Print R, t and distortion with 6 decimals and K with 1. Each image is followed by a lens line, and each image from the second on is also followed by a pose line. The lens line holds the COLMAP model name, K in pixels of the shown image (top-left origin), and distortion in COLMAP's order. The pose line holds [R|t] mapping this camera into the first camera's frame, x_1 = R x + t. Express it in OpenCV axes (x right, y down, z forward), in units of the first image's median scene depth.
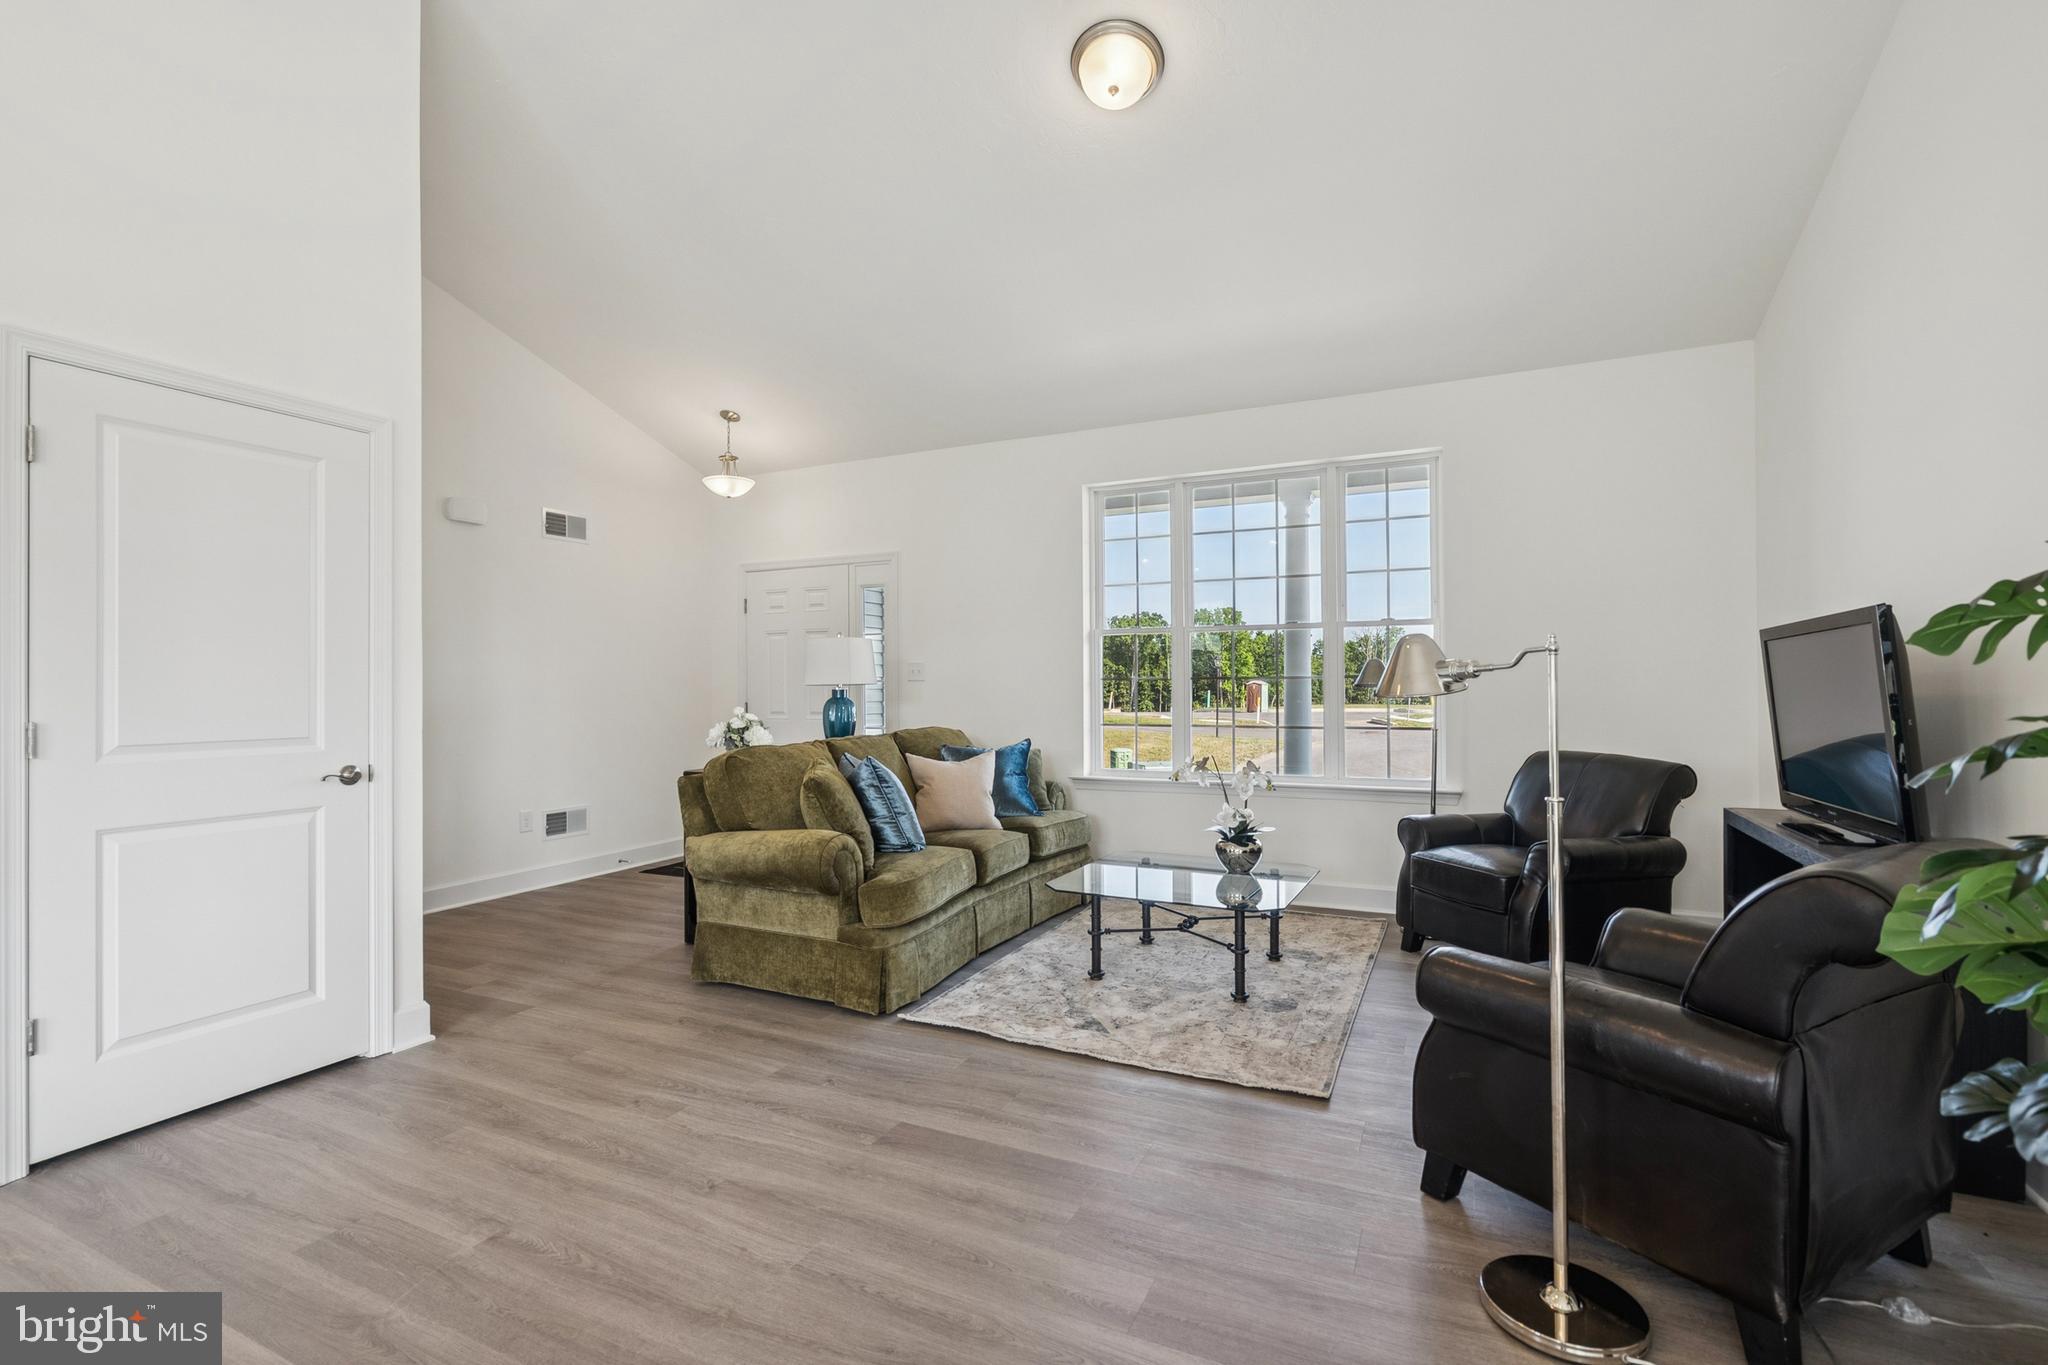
lens RADIAL K [[932.3, 0, 1024.0], [0, 932.3, 689.3], [0, 0, 1]] dist [-0.003781, 0.001560]
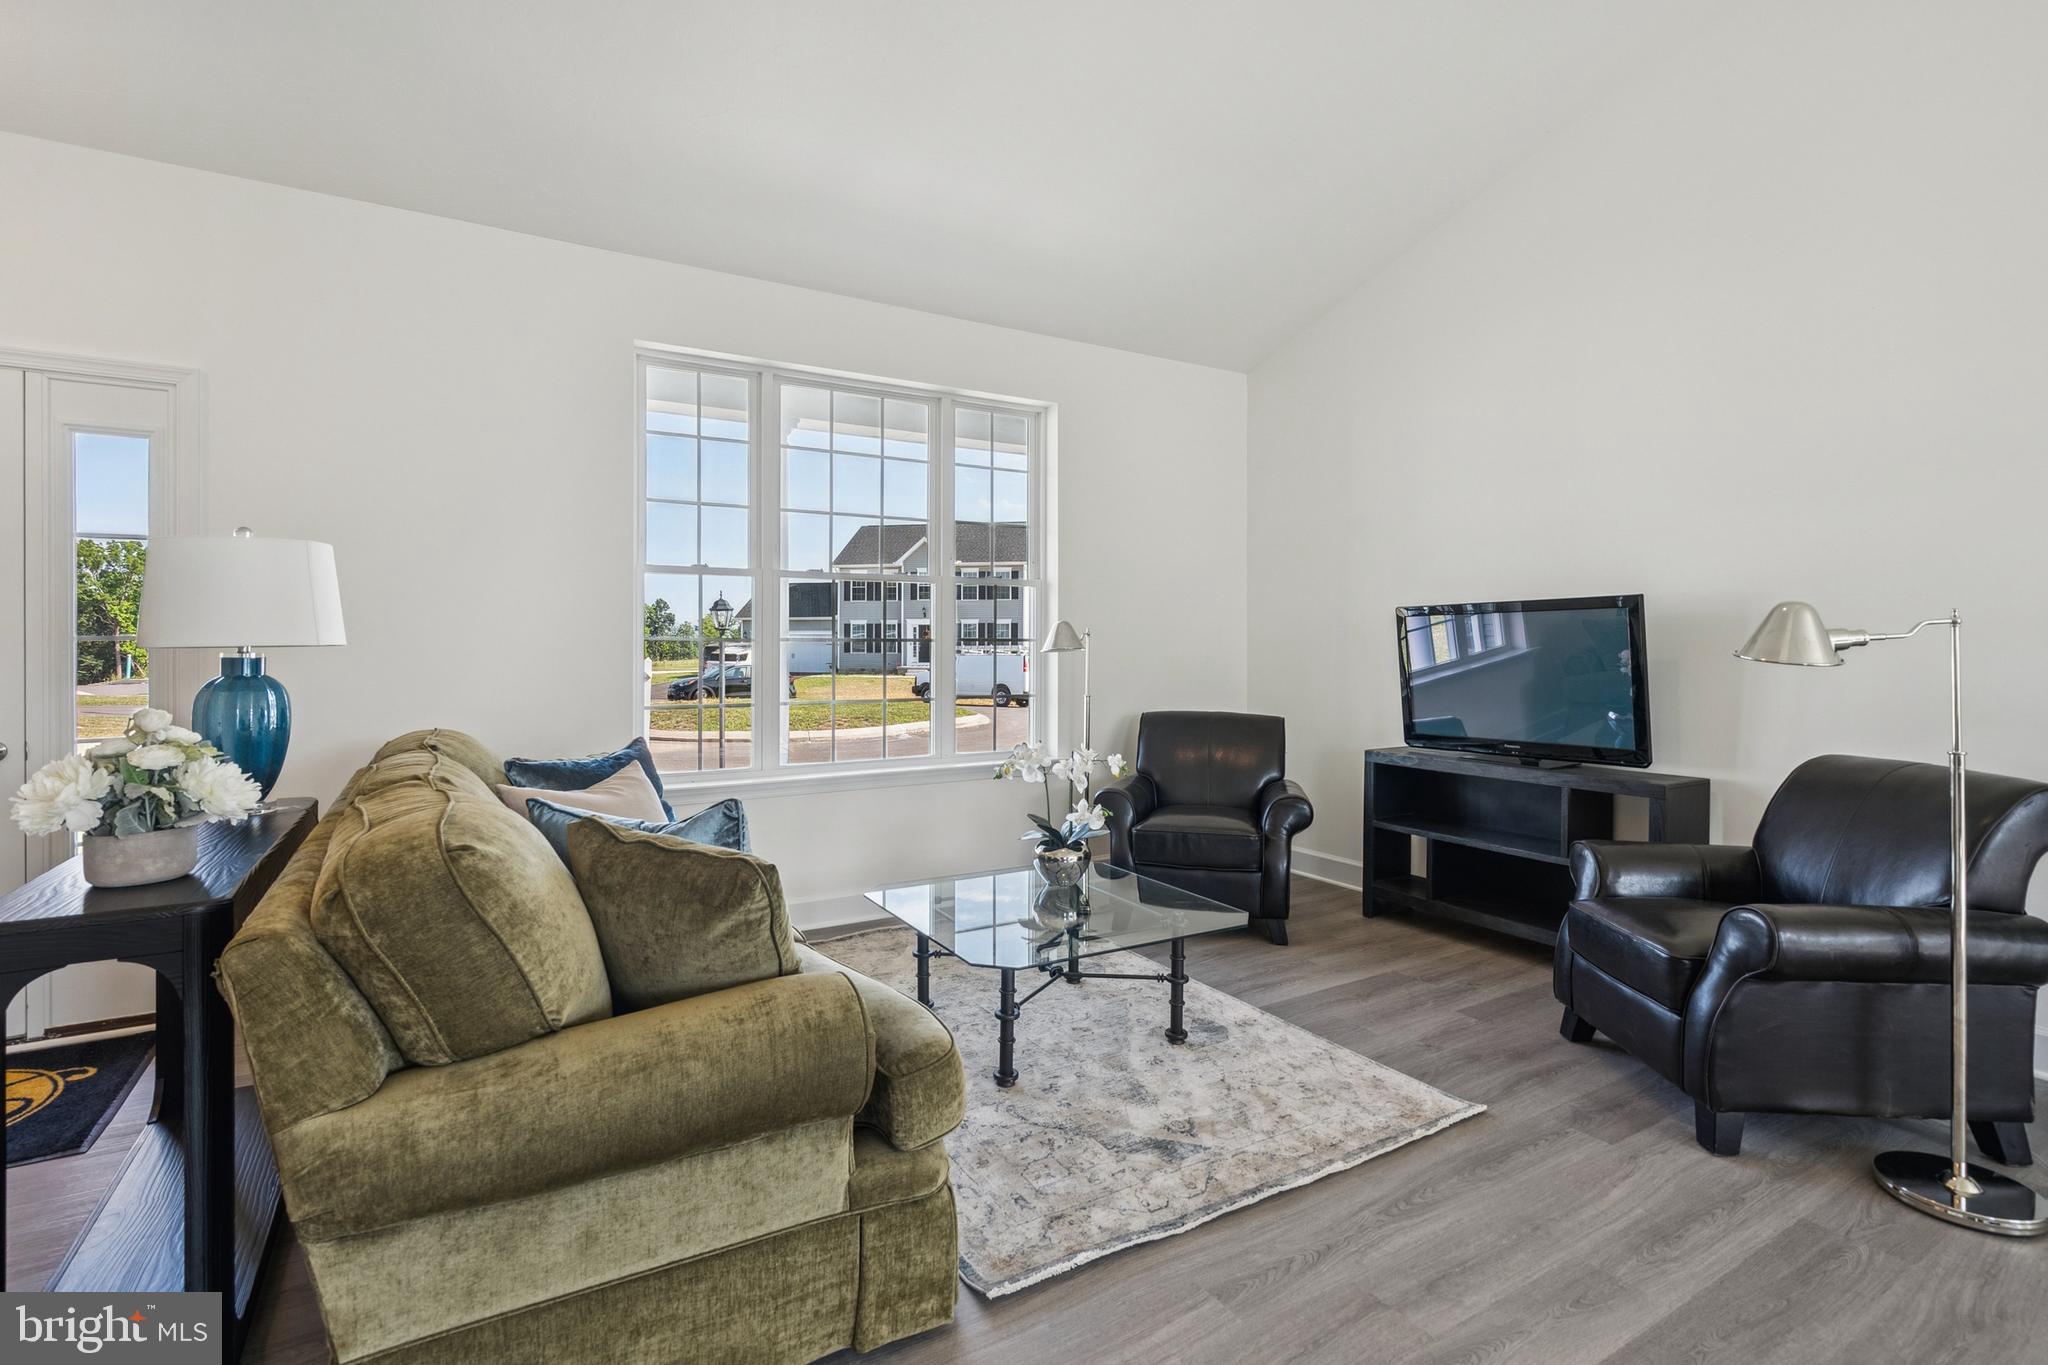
lens RADIAL K [[932.3, 0, 1030.5], [0, 932.3, 645.0], [0, 0, 1]] dist [-0.003781, 0.001560]
pose [[0.559733, 0.004880, 0.828659, -0.518928], [-0.008346, 0.999965, -0.000251, -0.013497], [-0.828631, -0.006776, 0.559754, 0.643328]]
